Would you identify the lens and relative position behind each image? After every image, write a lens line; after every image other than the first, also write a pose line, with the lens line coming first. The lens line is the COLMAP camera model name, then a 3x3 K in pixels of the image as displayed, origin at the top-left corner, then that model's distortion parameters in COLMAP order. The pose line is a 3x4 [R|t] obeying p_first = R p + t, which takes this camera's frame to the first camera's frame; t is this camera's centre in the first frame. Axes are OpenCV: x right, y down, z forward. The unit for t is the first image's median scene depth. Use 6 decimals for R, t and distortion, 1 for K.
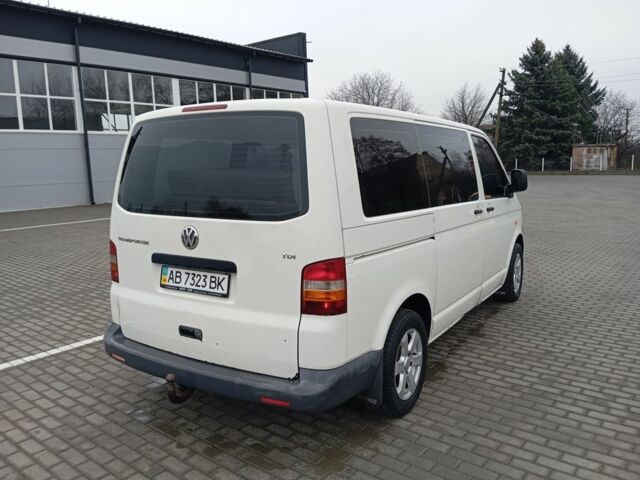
lens RADIAL K [[530.8, 0, 320.0], [0, 530.8, 240.0], [0, 0, 1]] dist [-0.001764, -0.009947]
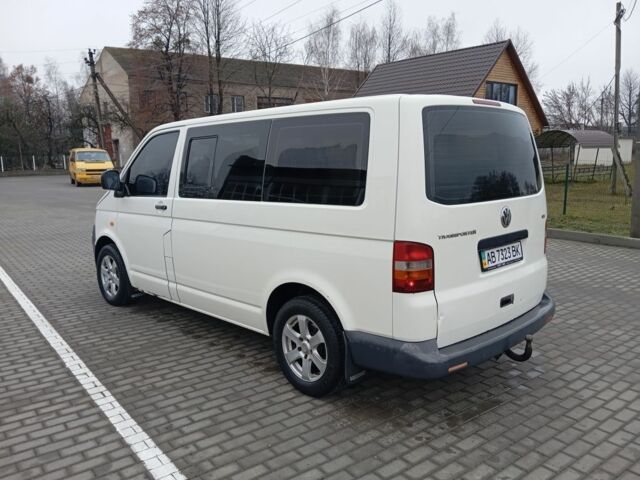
lens RADIAL K [[530.8, 0, 320.0], [0, 530.8, 240.0], [0, 0, 1]] dist [-0.001764, -0.009947]
pose [[0.233835, -0.138377, 0.962379, -1.384138], [0.153650, 0.982642, 0.103958, -0.130614], [-0.960059, 0.123561, 0.251037, 1.059247]]
